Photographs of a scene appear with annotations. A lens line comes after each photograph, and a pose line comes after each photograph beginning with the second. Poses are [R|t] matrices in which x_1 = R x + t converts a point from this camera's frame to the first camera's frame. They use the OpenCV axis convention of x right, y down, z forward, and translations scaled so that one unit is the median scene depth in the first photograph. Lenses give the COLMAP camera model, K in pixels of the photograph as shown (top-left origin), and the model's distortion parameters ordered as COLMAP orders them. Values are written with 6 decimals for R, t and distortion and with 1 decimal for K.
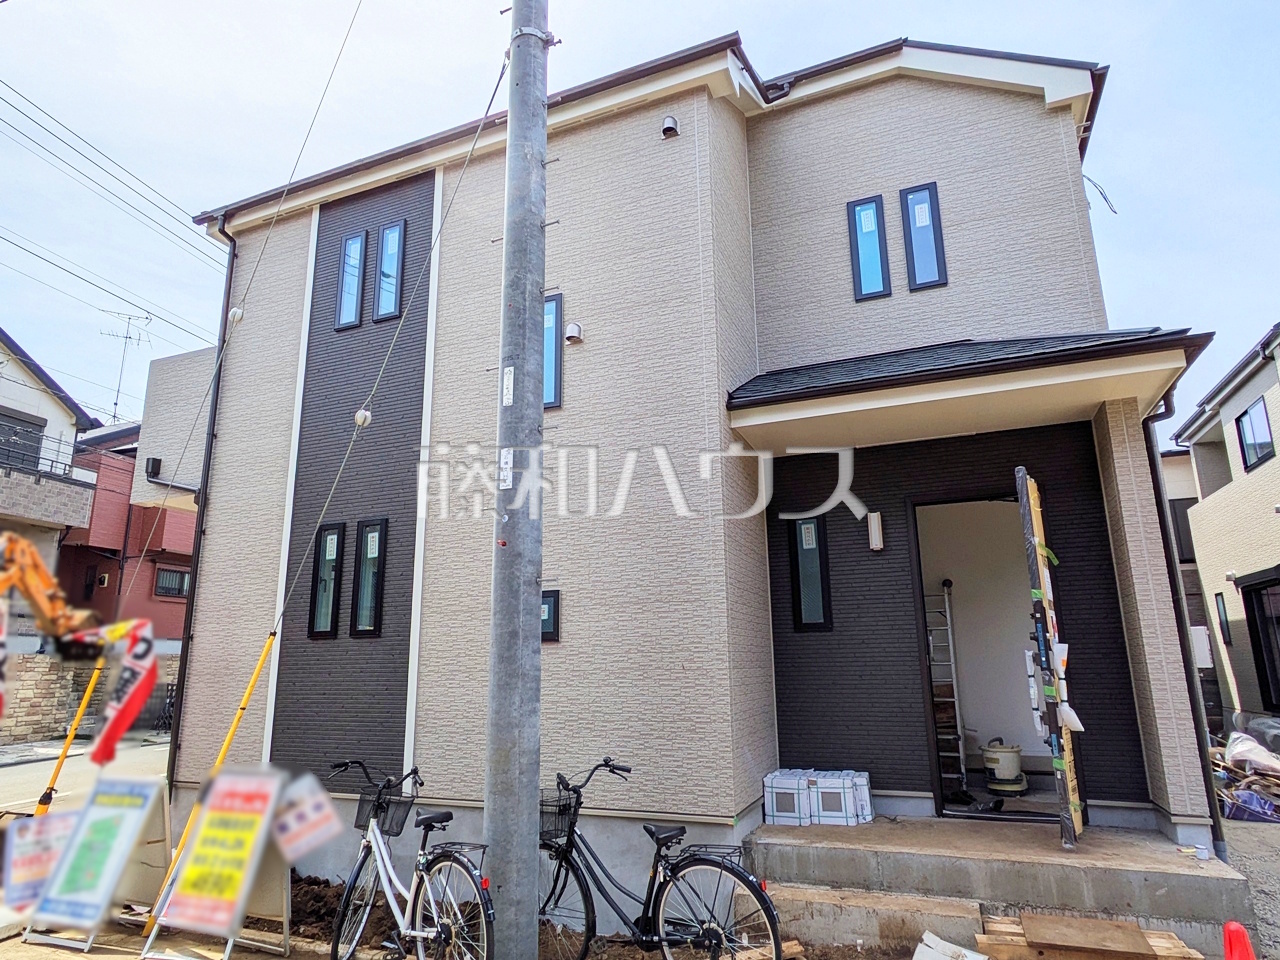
lens RADIAL K [[737.0, 0, 642.1], [0, 737.0, 502.4], [0, 0, 1]] dist [-0.000088, 0.001451]
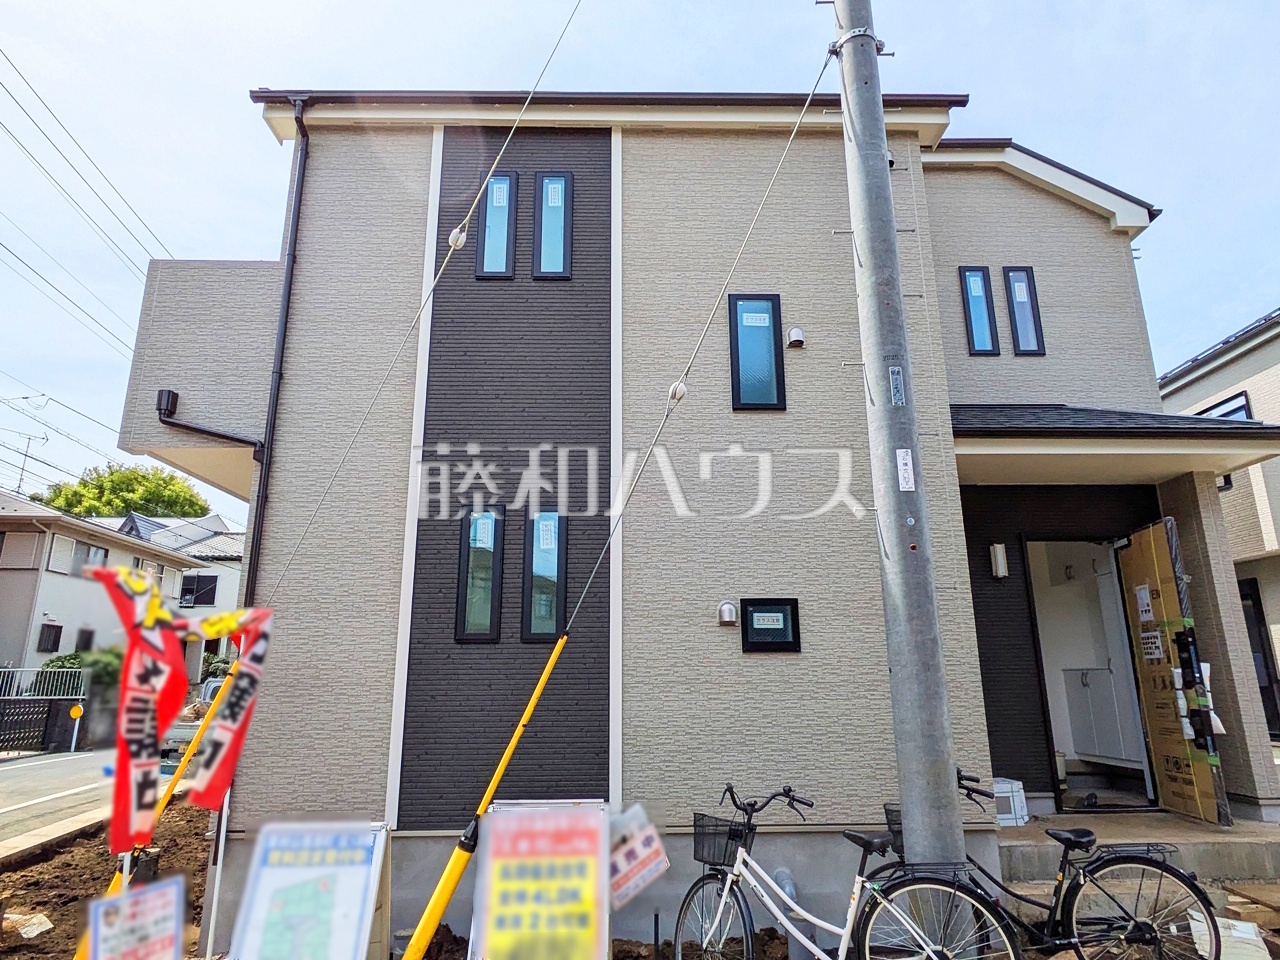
lens RADIAL K [[737.1, 0, 645.9], [0, 737.1, 499.6], [0, 0, 1]] dist [-0.000029, 0.002515]
pose [[0.918254, 0.102947, 0.382375, -0.623790], [-0.091376, 0.994642, -0.048354, 0.050605], [-0.385304, 0.009461, 0.922741, 0.169792]]
